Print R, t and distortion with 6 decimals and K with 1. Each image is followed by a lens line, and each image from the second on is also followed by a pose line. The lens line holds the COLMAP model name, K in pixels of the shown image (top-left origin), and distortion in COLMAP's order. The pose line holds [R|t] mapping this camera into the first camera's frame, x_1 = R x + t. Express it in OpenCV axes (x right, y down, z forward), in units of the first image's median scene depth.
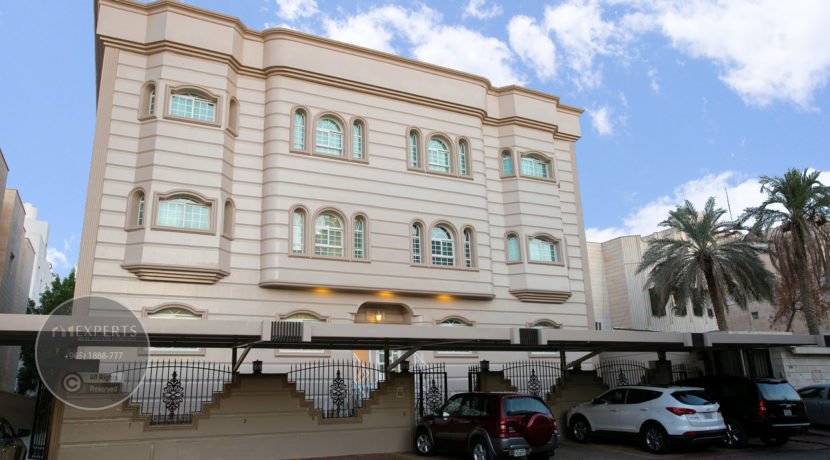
lens RADIAL K [[604.8, 0, 415.0], [0, 604.8, 230.0], [0, 0, 1]] dist [-0.007570, -0.001439]
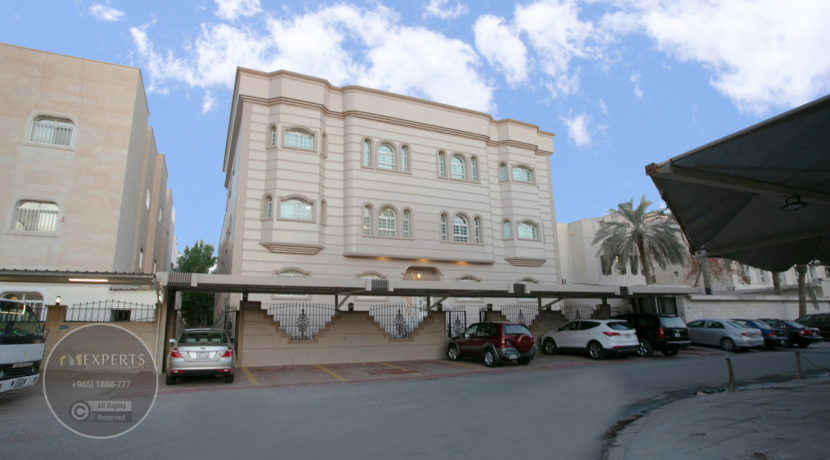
lens RADIAL K [[465.0, 0, 415.0], [0, 465.0, 230.0], [0, 0, 1]] dist [-0.040585, 0.000129]
pose [[0.999660, -0.000537, -0.026052, -0.040773], [0.001835, 0.998756, 0.049830, -0.030834], [0.025993, -0.049861, 0.998418, -0.172099]]
